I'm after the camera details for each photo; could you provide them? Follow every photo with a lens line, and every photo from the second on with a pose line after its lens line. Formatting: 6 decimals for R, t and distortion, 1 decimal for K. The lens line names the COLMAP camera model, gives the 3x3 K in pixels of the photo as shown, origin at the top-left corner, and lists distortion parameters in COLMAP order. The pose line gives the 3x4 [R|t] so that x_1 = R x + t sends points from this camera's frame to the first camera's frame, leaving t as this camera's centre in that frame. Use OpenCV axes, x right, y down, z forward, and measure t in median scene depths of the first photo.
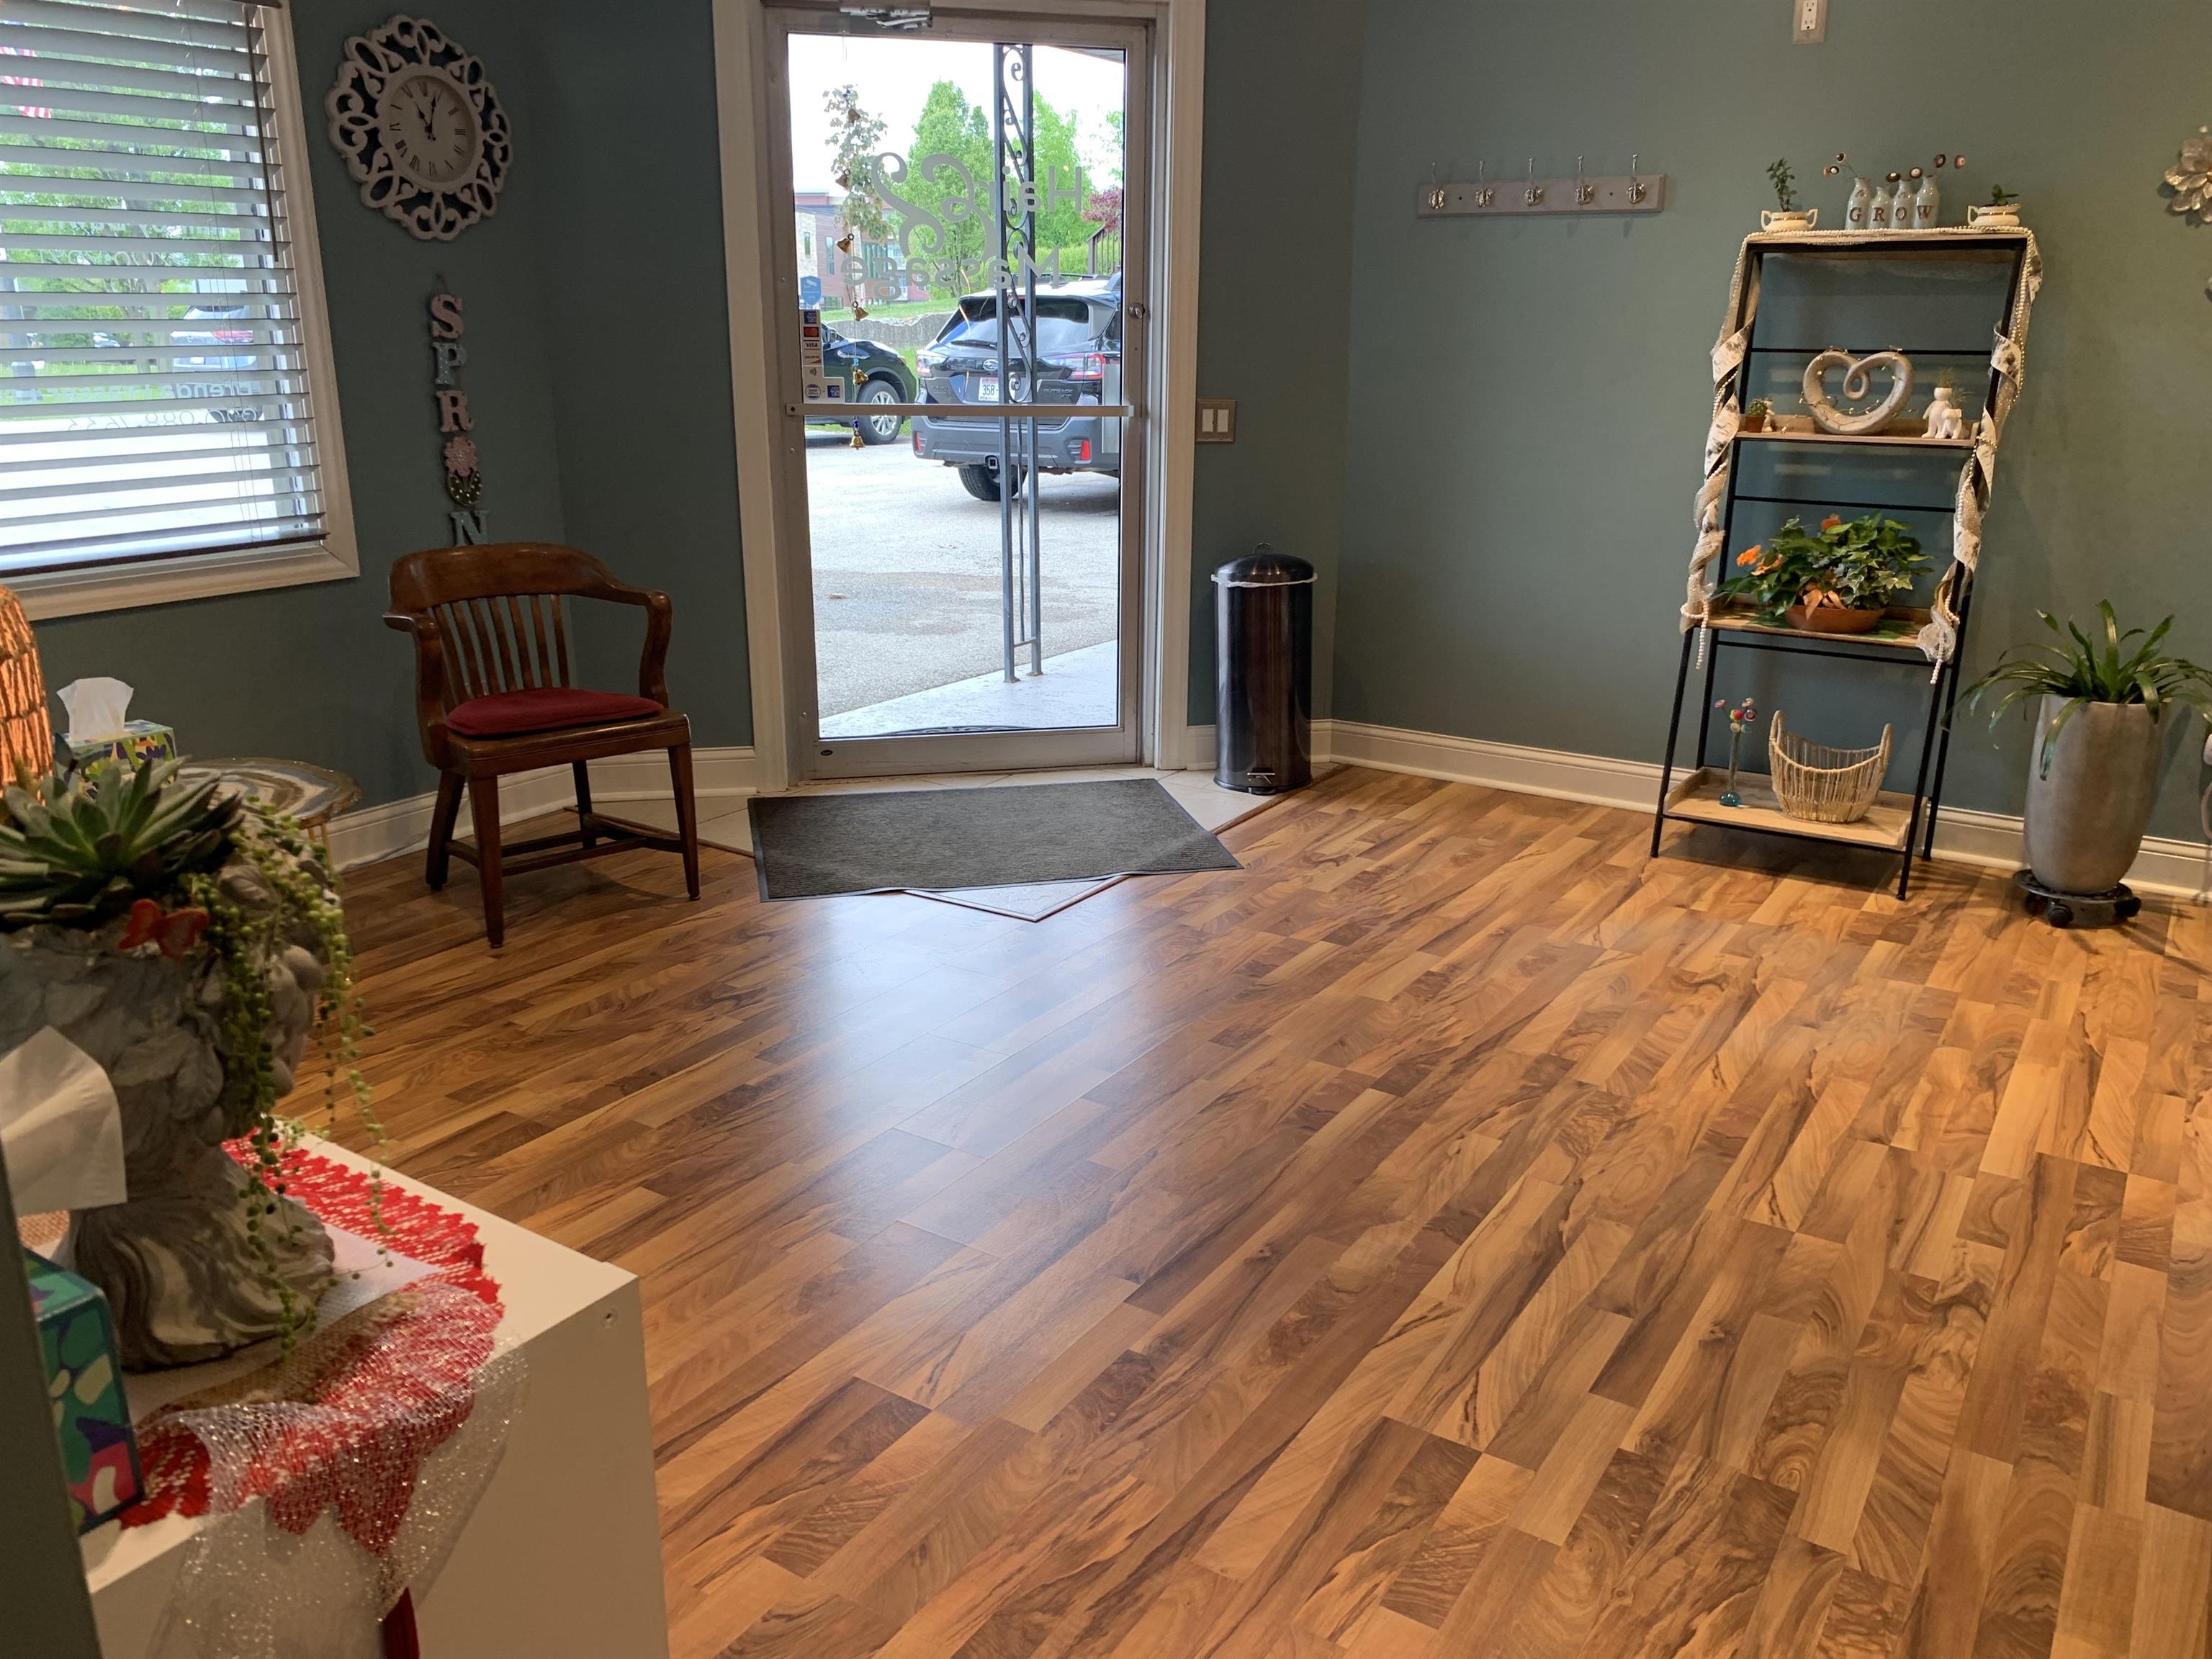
lens RADIAL K [[1678.0, 0, 1105.4], [0, 1678.0, 797.9], [0, 0, 1]] dist [0.001442, 0.011013]
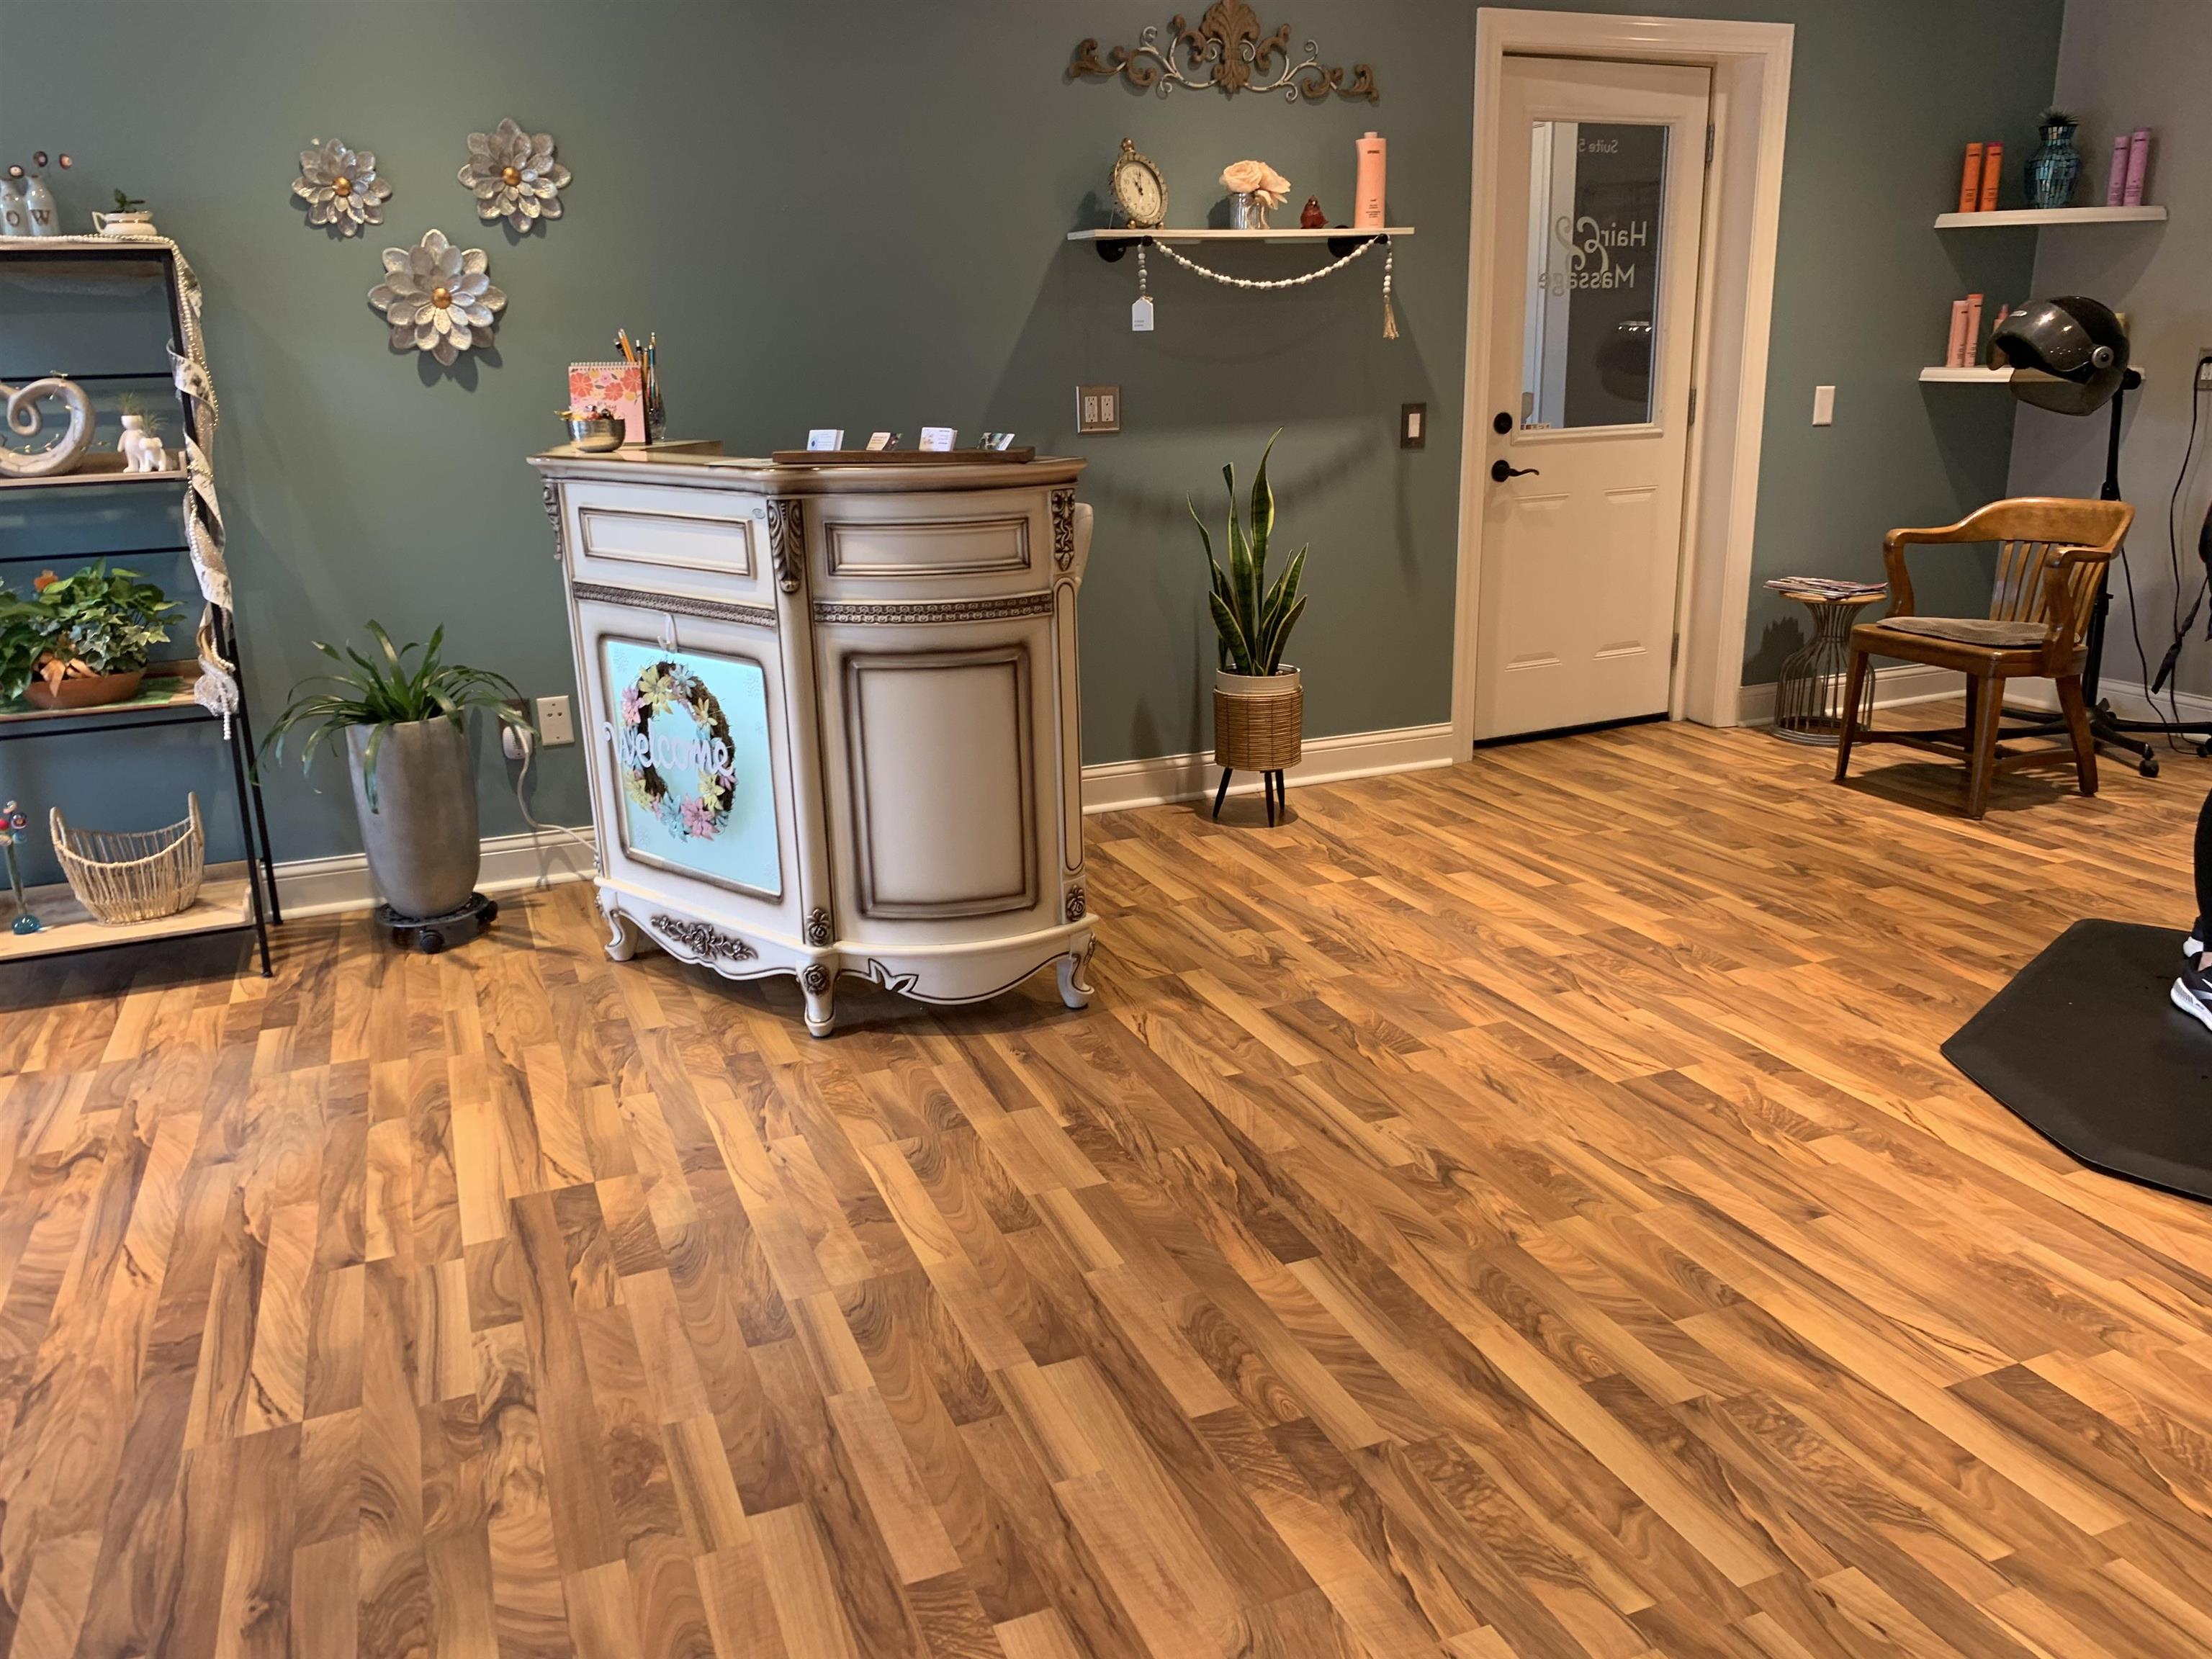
lens RADIAL K [[1678.0, 0, 1105.4], [0, 1678.0, 797.9], [0, 0, 1]] dist [0.001442, 0.011013]
pose [[0.554252, -0.243581, 0.795910, 0.028104], [0.256433, 0.959681, 0.115128, -0.020929], [-0.791863, 0.140287, 0.594367, 0.094785]]
